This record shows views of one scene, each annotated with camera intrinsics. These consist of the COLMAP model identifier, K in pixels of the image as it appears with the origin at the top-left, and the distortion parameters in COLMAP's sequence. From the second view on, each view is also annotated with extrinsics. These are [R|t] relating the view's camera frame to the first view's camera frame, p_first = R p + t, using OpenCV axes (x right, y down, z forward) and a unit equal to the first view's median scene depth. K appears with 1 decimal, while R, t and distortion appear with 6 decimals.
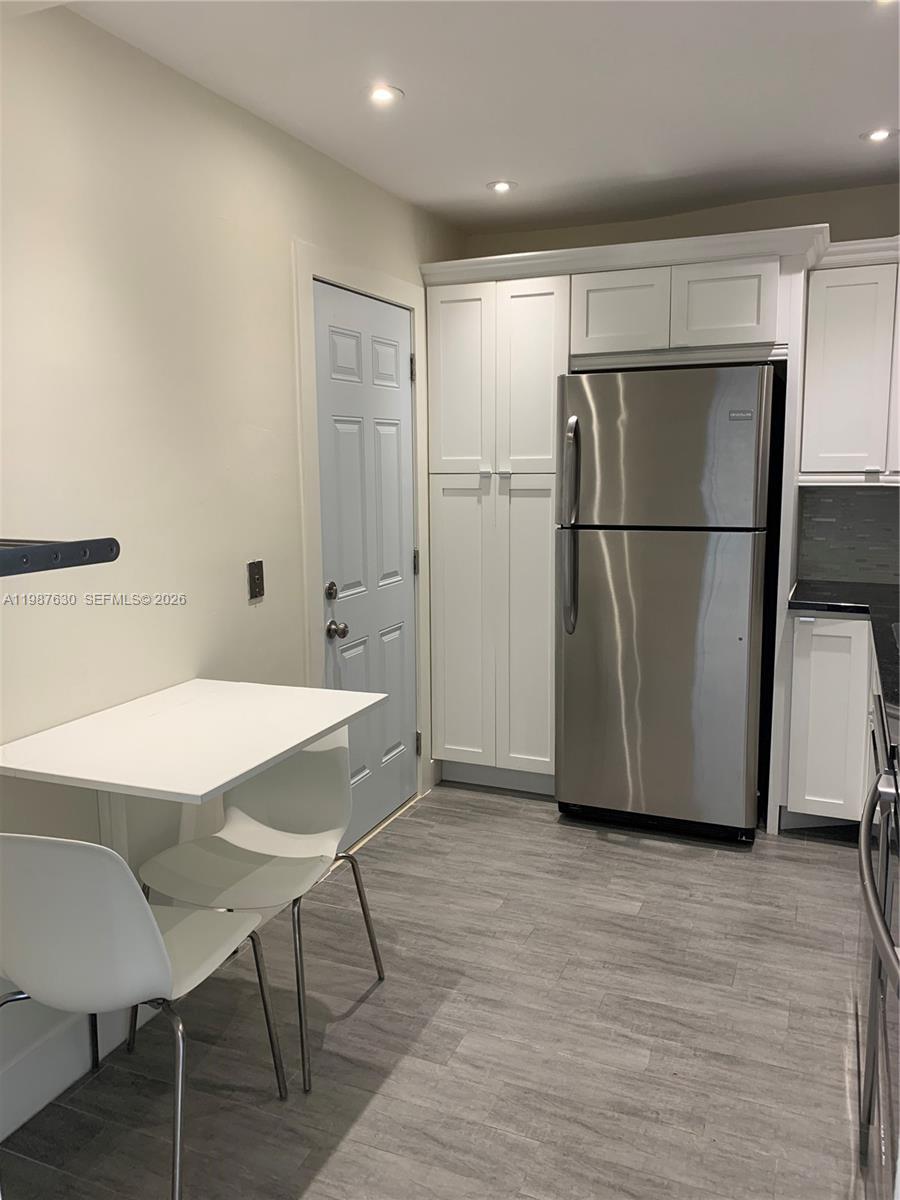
lens RADIAL K [[920.8, 0, 450.0], [0, 920.8, 602.6], [0, 0, 1]] dist [0.041466, -0.028103]
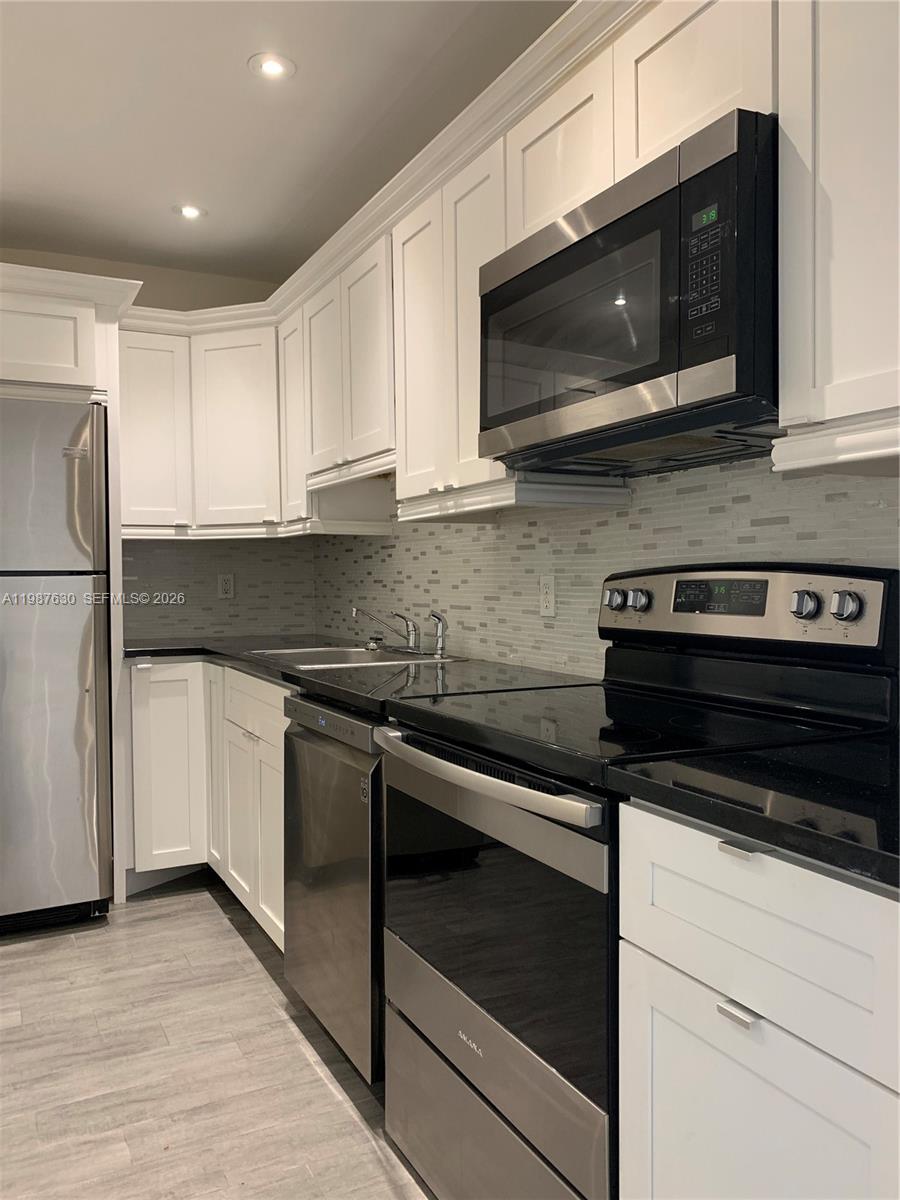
lens RADIAL K [[920.8, 0, 447.1], [0, 920.8, 596.0], [0, 0, 1]] dist [0.041466, -0.028103]
pose [[0.643733, -0.008012, 0.765208, -0.195555], [0.121517, 0.988328, -0.091878, 0.089574], [-0.755541, 0.152130, 0.637193, 0.139456]]
